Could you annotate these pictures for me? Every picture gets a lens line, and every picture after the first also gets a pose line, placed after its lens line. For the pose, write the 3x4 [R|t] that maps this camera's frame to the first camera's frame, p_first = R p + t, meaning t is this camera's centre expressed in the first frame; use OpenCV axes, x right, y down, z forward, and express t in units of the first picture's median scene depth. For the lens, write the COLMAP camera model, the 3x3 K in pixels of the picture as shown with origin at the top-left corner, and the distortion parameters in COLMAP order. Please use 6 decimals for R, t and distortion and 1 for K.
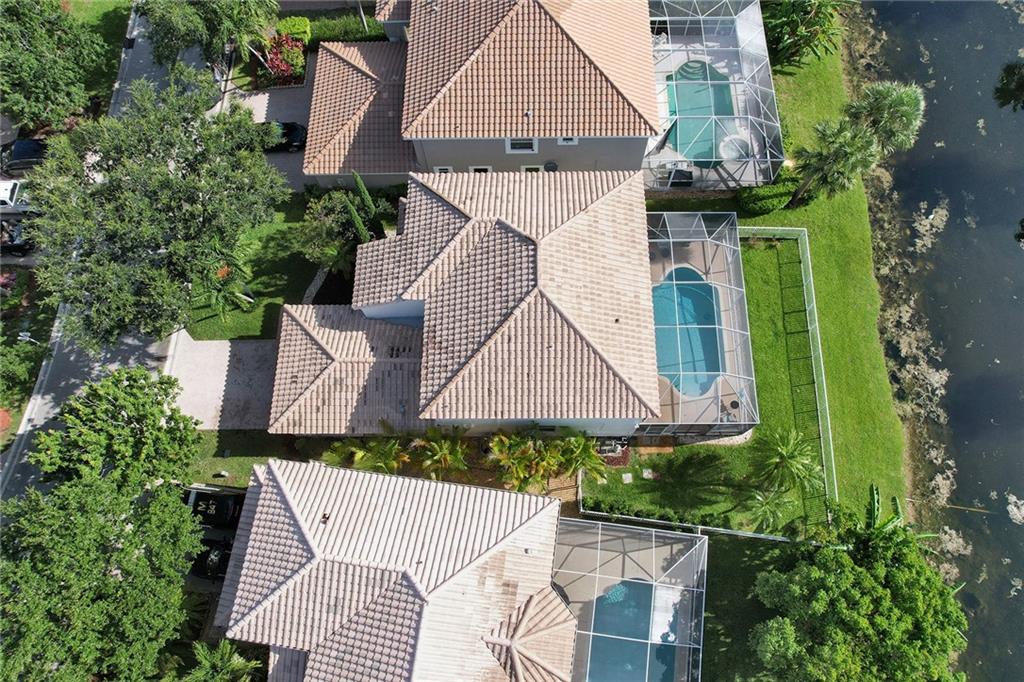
lens RADIAL K [[653.5, 0, 522.3], [0, 653.5, 341.0], [0, 0, 1]] dist [-0.006804, -0.002072]
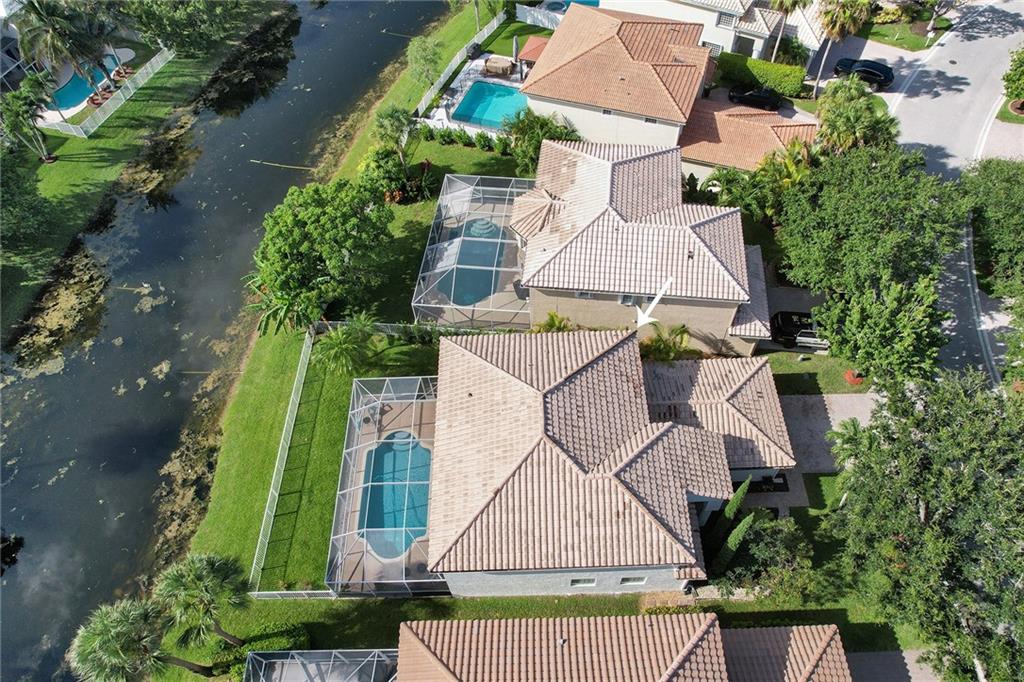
lens RADIAL K [[653.5, 0, 522.3], [0, 653.5, 341.0], [0, 0, 1]] dist [-0.006804, -0.002072]
pose [[-0.998688, 0.043617, 0.026841, 0.019225], [-0.006020, -0.620437, 0.784233, -0.697913], [0.050859, 0.783042, 0.619886, 0.203583]]
